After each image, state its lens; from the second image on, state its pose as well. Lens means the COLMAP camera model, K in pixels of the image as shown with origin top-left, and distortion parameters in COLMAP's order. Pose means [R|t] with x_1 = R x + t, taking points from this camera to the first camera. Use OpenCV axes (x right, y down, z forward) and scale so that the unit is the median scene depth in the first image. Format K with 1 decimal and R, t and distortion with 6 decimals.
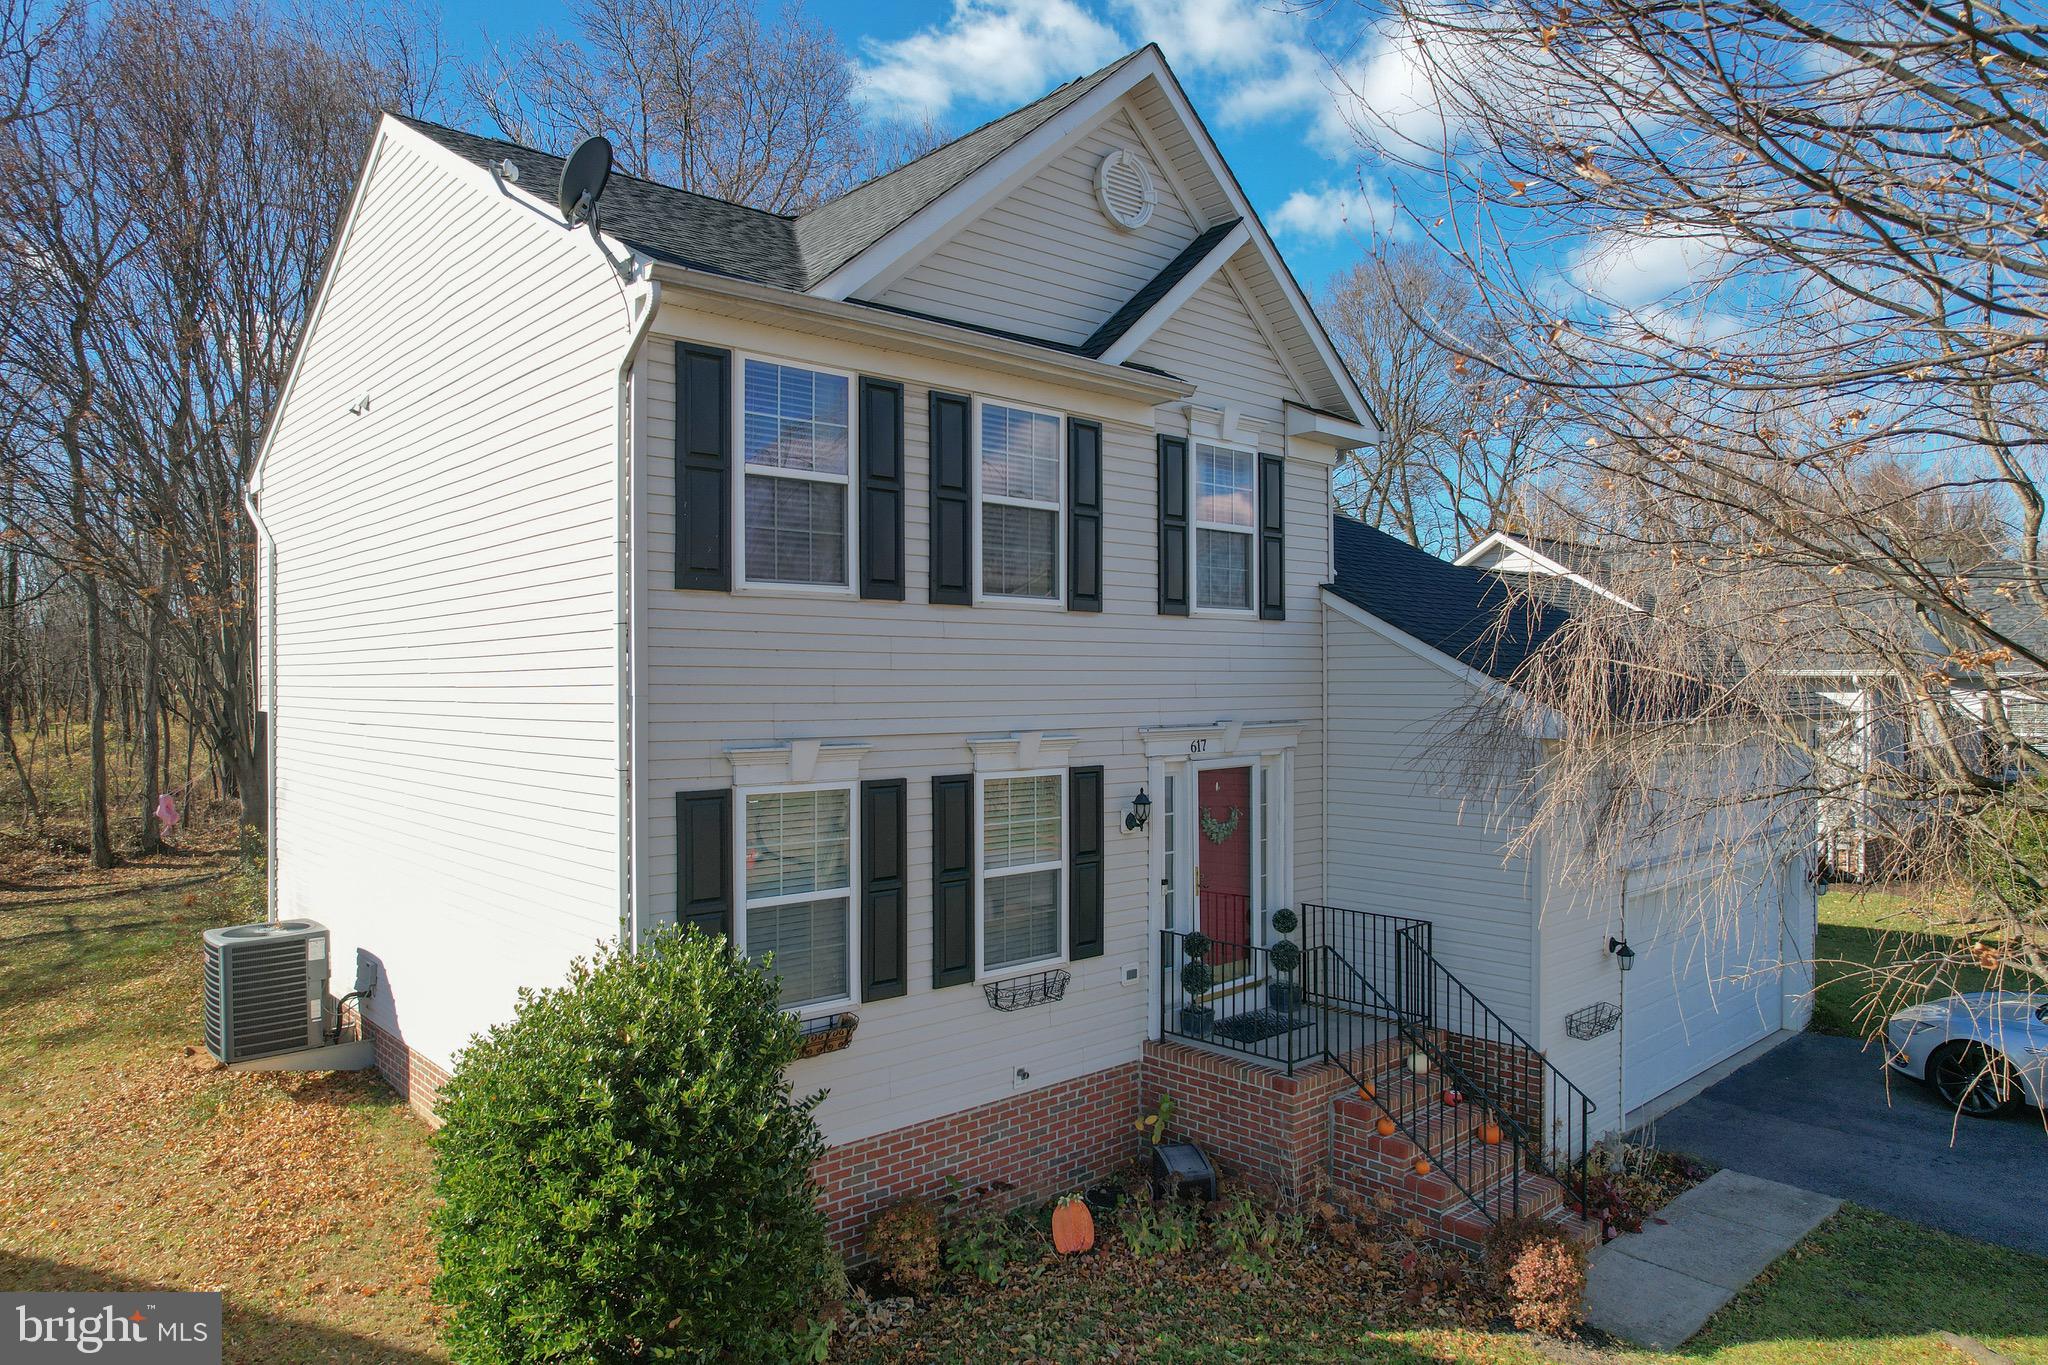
lens RADIAL K [[1305.3, 0, 1024.0], [0, 1305.3, 682.5], [0, 0, 1]] dist [-0.071916, 0.071213]
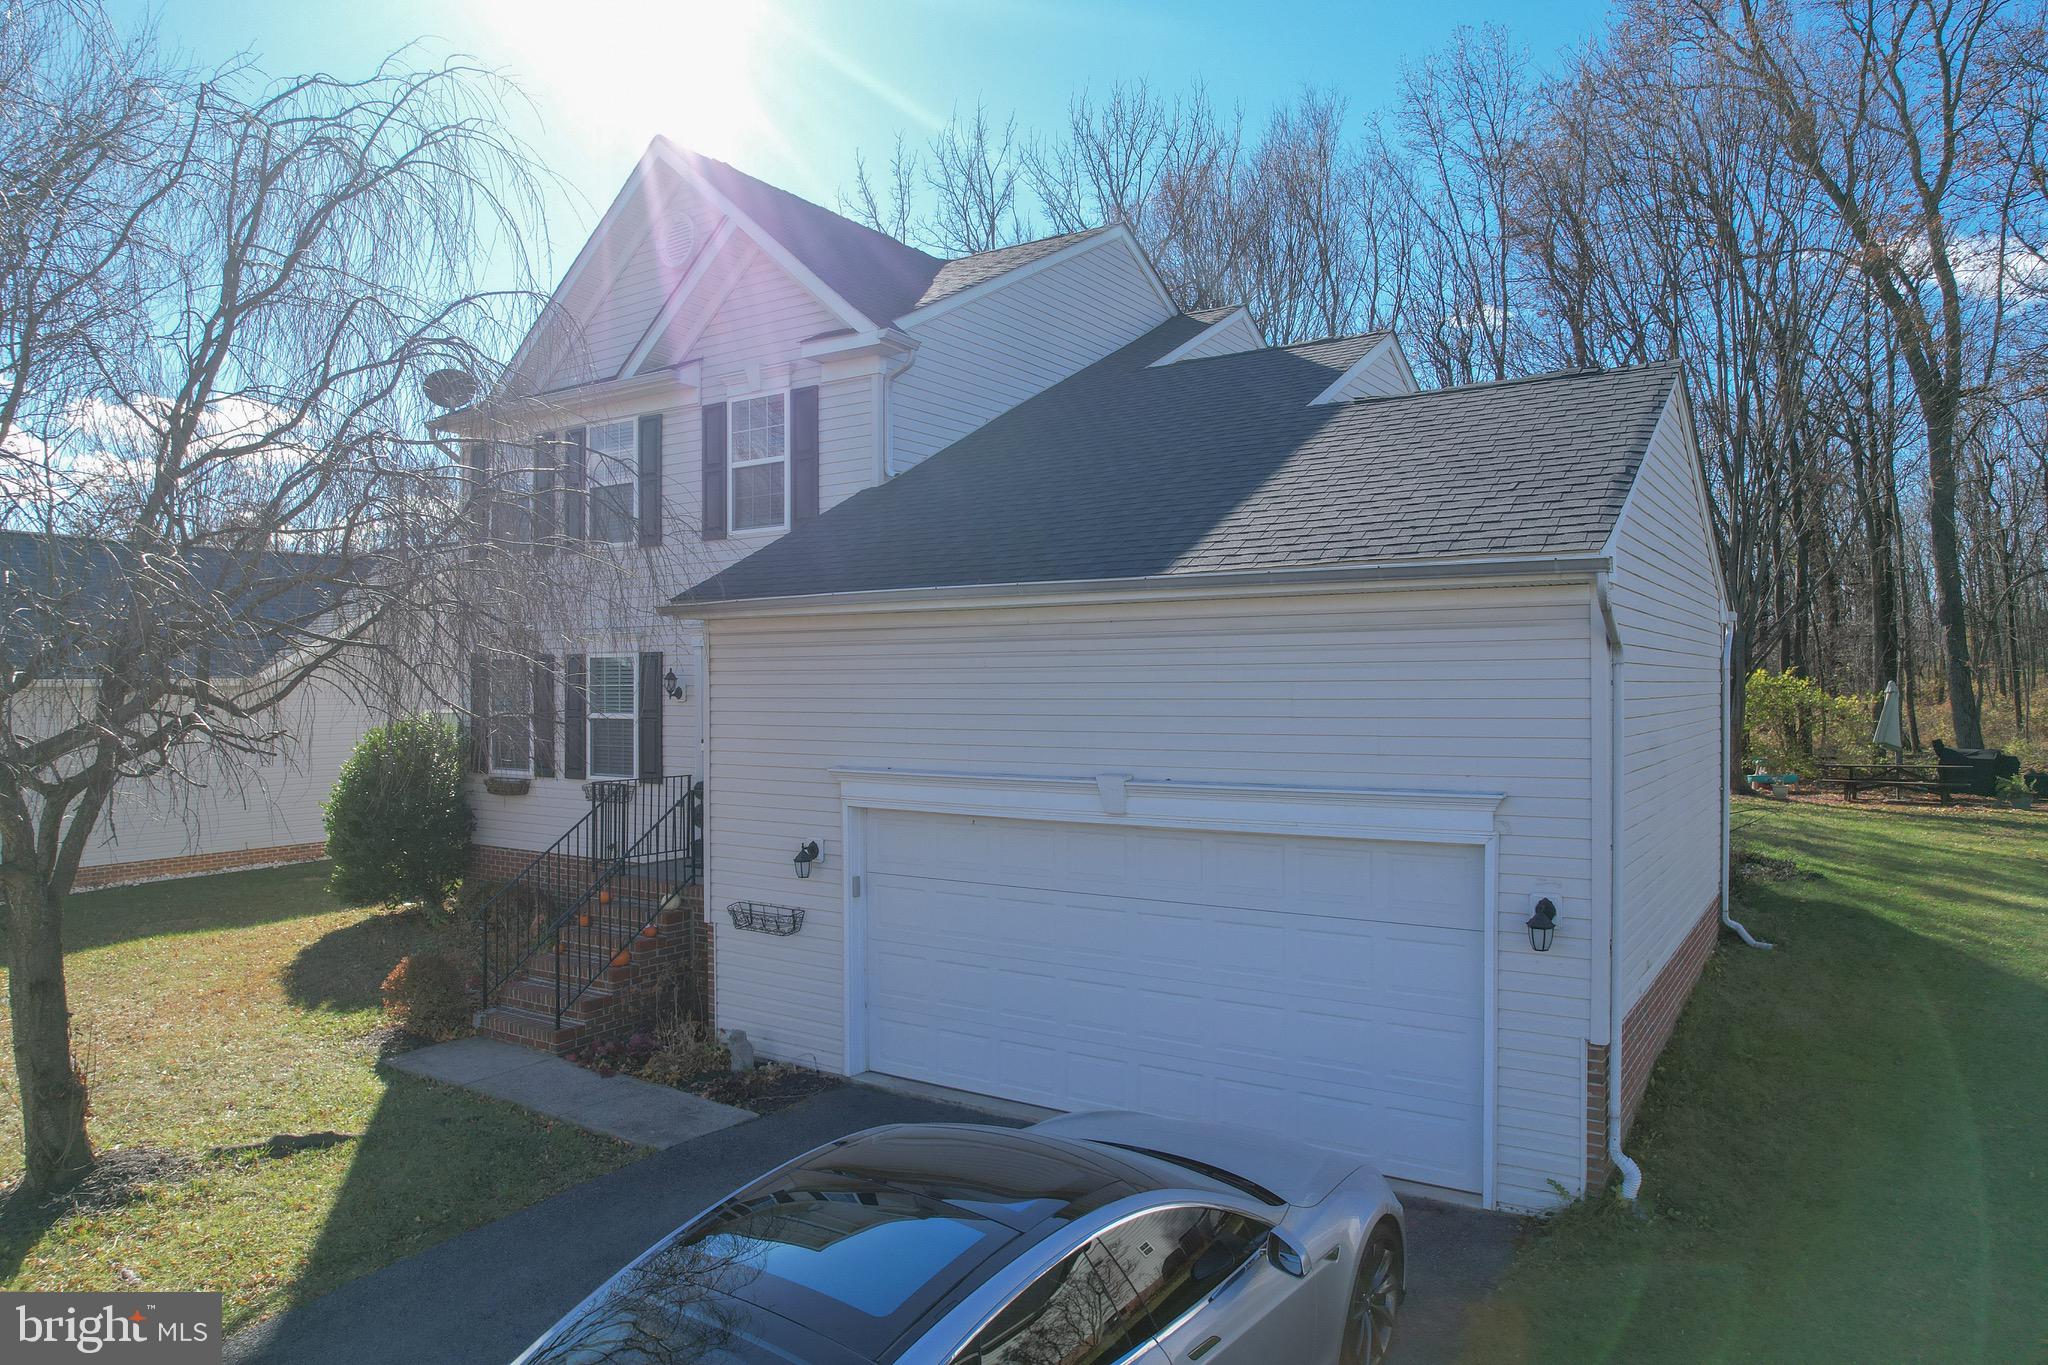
lens RADIAL K [[1305.3, 0, 1024.0], [0, 1305.3, 682.5], [0, 0, 1]] dist [-0.071916, 0.071213]
pose [[0.217659, 0.002329, -0.976022, 1.707517], [0.012510, 0.999908, 0.005176, 0.101482], [0.975945, -0.013337, 0.217610, 1.184143]]
